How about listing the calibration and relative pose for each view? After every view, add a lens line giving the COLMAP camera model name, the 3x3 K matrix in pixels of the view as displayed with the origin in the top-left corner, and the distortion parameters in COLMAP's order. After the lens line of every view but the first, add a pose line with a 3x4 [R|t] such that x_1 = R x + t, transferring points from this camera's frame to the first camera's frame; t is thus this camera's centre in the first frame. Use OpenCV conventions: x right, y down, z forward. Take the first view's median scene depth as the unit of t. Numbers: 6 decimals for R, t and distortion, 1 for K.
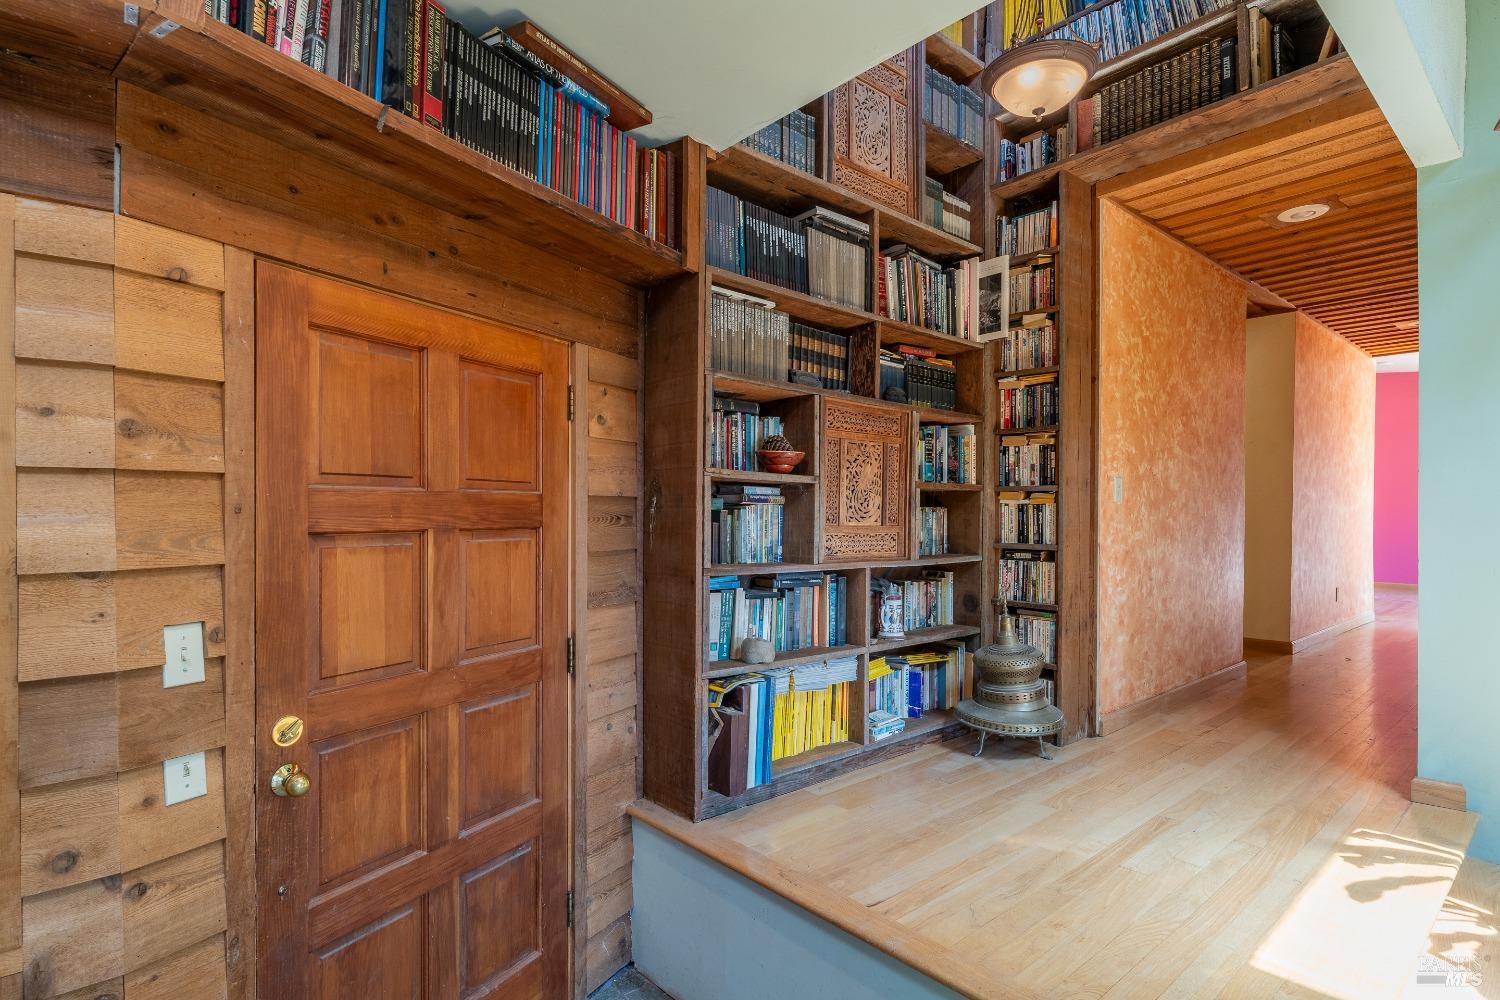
lens RADIAL K [[763.3, 0, 743.4], [0, 763.3, 504.5], [0, 0, 1]] dist [0.000260, -0.000049]
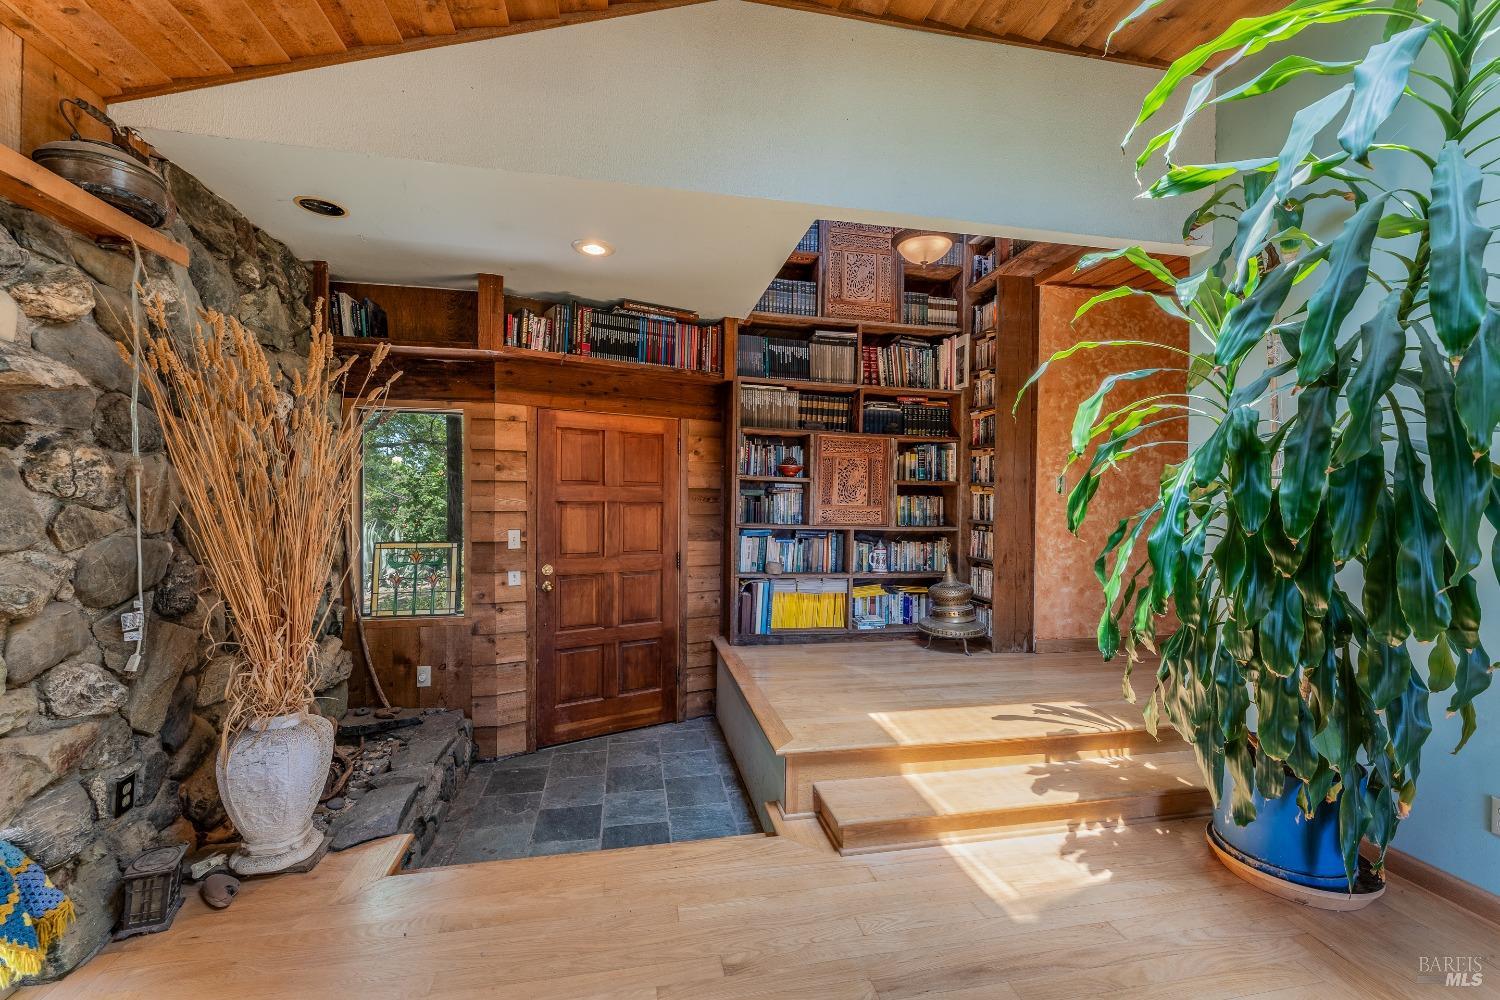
lens RADIAL K [[599.6, 0, 747.7], [0, 599.6, 495.6], [0, 0, 1]] dist [-0.000071, -0.000486]
pose [[0.866237, 0.011673, -0.499498, 0.692280], [-0.008059, 0.999923, 0.009392, -0.006661], [0.499569, -0.004110, 0.866264, -0.340607]]
